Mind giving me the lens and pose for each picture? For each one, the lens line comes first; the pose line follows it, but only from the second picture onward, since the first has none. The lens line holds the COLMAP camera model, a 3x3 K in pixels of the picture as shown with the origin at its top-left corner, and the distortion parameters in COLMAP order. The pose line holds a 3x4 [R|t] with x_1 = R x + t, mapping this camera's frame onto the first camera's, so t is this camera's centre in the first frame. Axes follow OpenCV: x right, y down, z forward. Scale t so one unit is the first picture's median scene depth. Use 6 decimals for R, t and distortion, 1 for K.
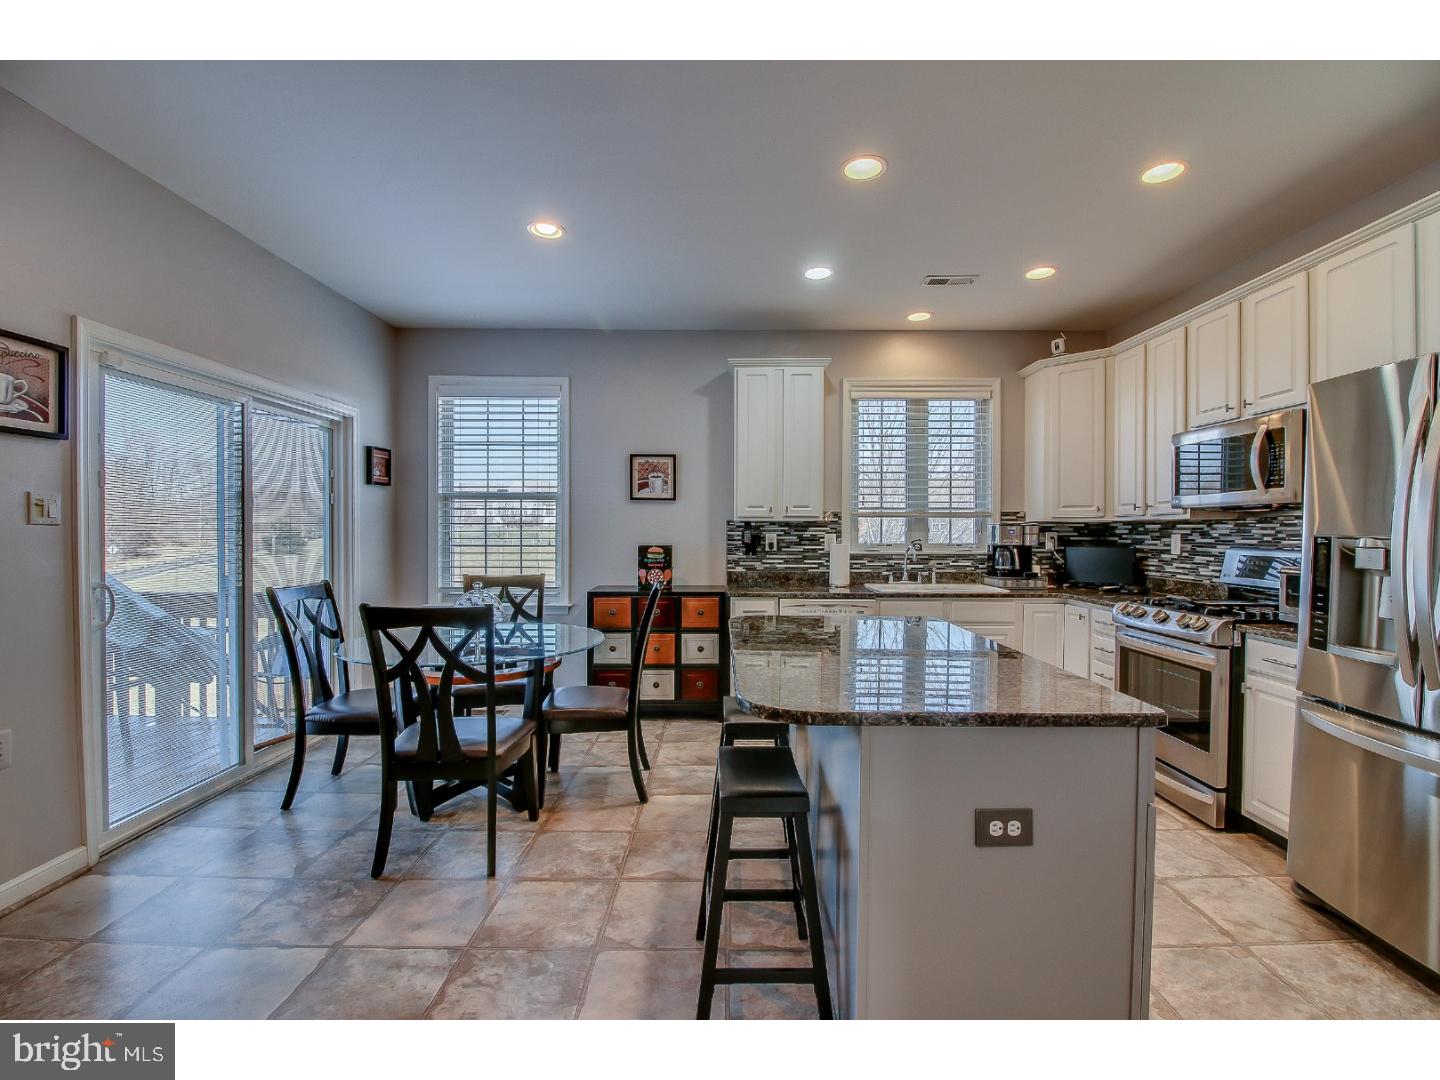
lens RADIAL K [[658.4, 0, 734.7], [0, 658.4, 534.2], [0, 0, 1]] dist [-0.000175, -0.012261]
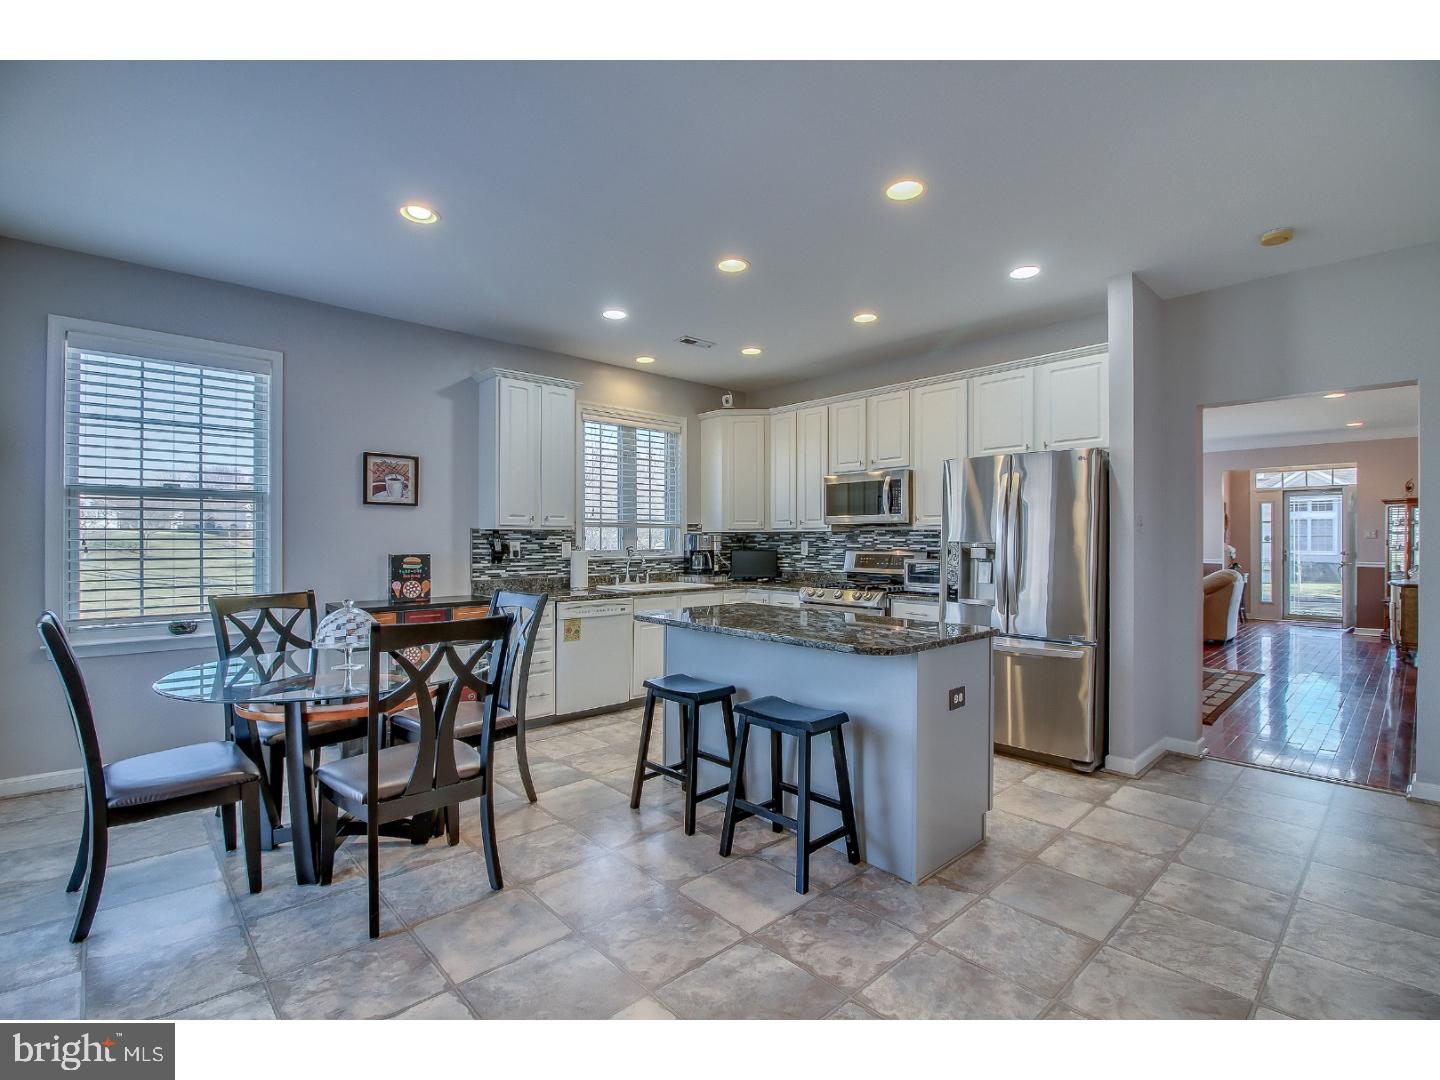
lens RADIAL K [[658.4, 0, 734.7], [0, 658.4, 534.2], [0, 0, 1]] dist [-0.000175, -0.012261]
pose [[0.731477, 0.004819, 0.681849, -0.405123], [0.003049, 0.999942, -0.010339, -0.000955], [-0.681859, 0.009642, 0.731420, 0.016684]]
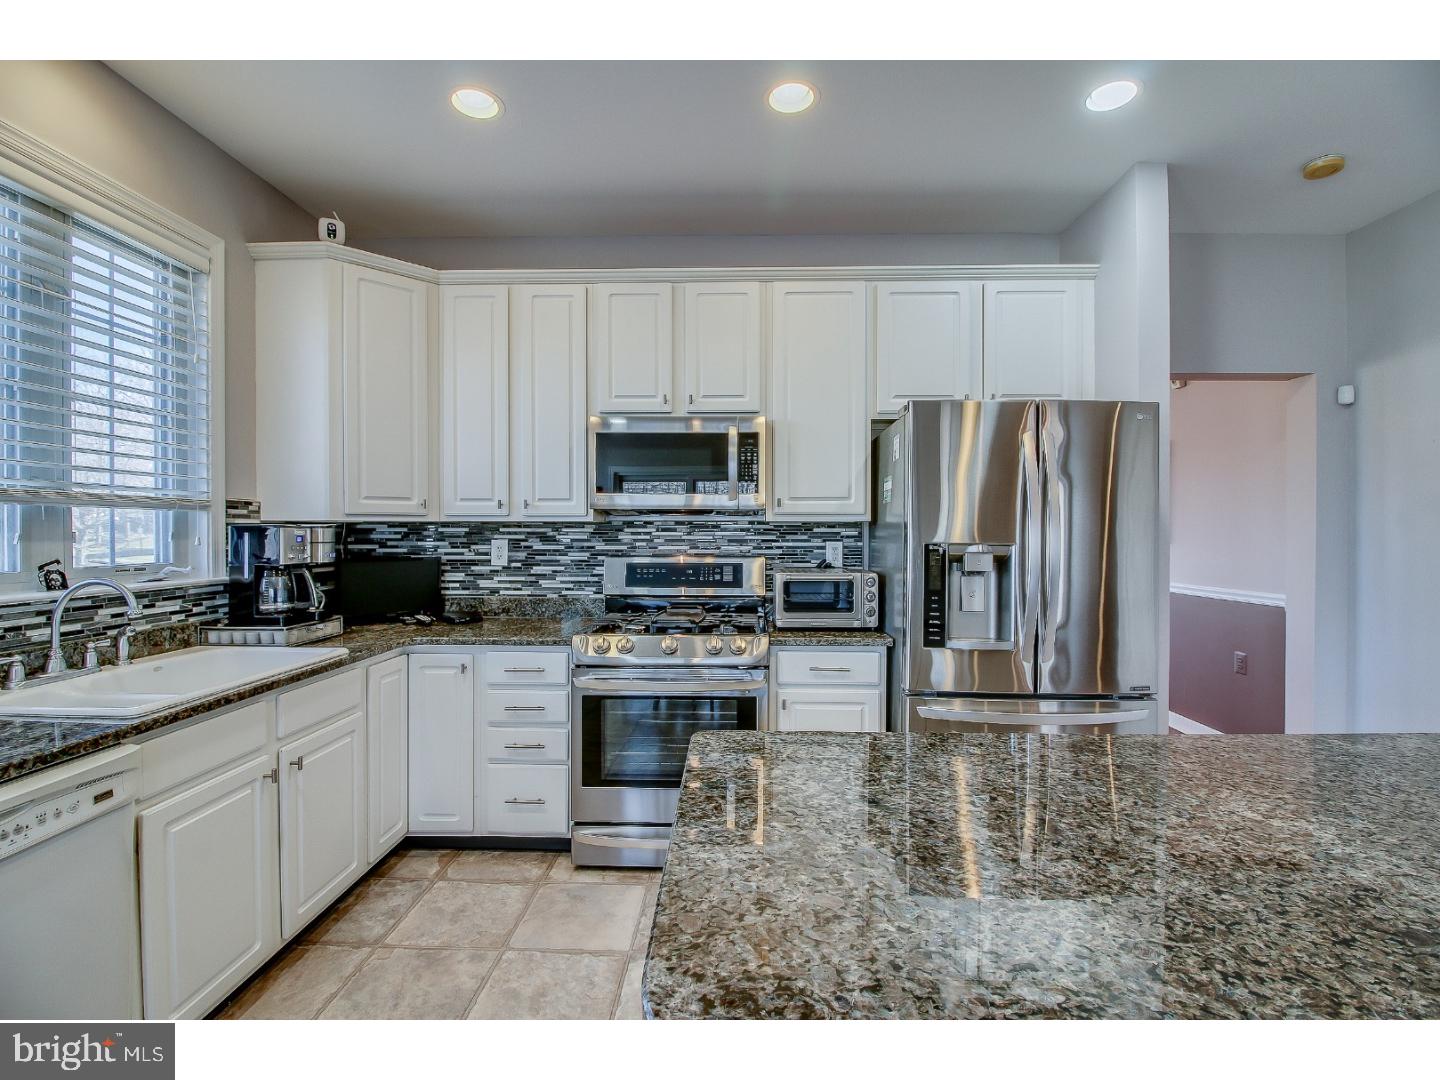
lens RADIAL K [[658.4, 0, 734.7], [0, 658.4, 534.2], [0, 0, 1]] dist [-0.000175, -0.012261]
pose [[0.036322, -0.005653, 0.999324, -0.099774], [0.002704, 0.999981, 0.005558, -0.009208], [-0.999336, 0.002500, 0.036336, 0.607207]]
